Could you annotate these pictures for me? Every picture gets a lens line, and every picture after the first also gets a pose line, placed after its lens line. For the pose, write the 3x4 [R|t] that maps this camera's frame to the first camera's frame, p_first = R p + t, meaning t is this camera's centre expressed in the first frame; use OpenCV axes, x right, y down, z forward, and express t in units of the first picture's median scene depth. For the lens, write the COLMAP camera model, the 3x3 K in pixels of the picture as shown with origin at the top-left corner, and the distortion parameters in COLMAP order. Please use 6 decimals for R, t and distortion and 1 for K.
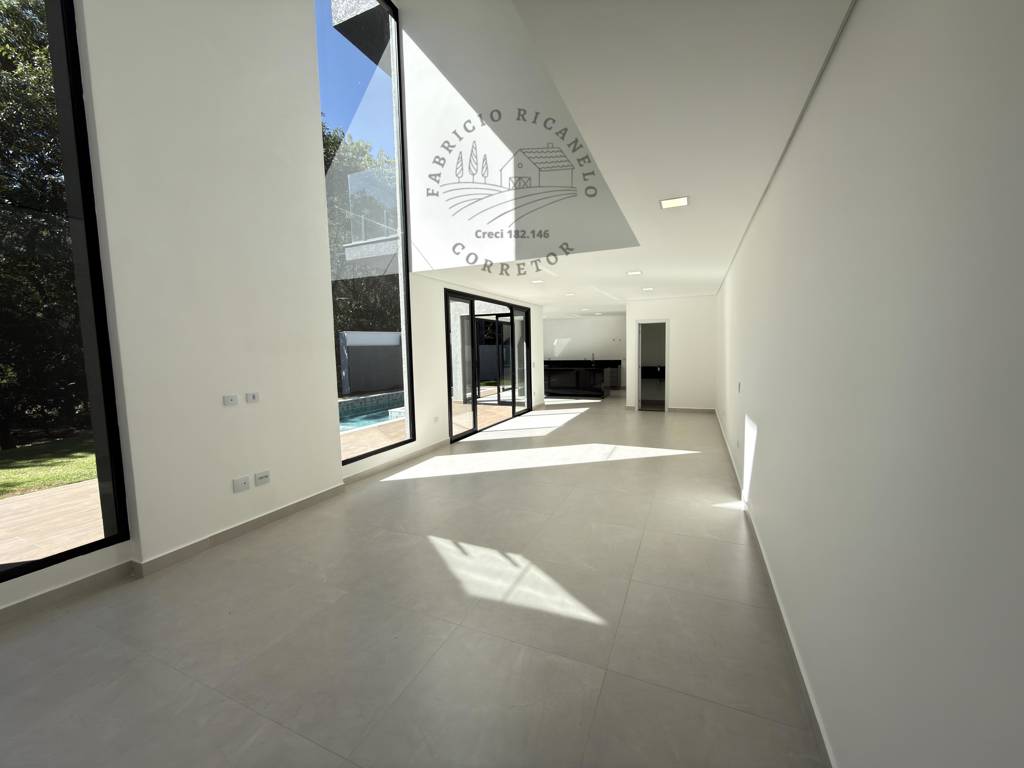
lens RADIAL K [[430.9, 0, 512.0], [0, 430.9, 384.0], [0, 0, 1]] dist [-0.010040, -0.000128]
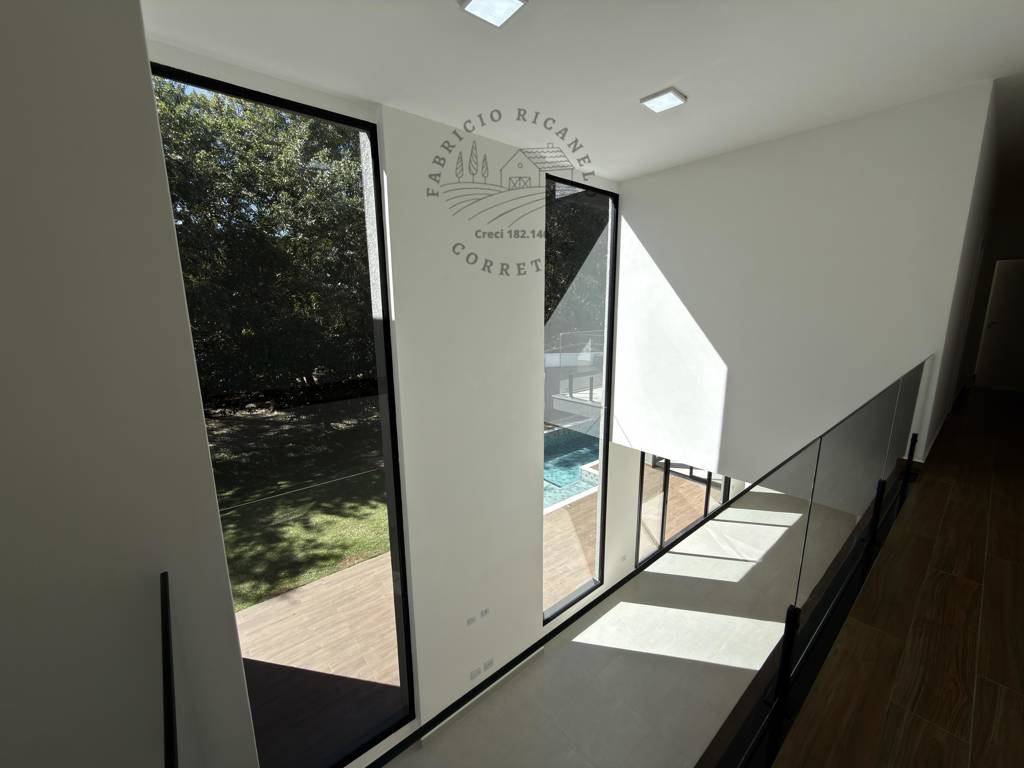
lens RADIAL K [[415.2, 0, 512.0], [0, 415.2, 384.0], [0, 0, 1]] dist [0.014721, 0.000055]
pose [[0.893358, 0.103377, -0.437292, -0.008109], [-0.053203, 0.990665, 0.125506, -0.496344], [0.446184, -0.088857, 0.890519, -0.054785]]
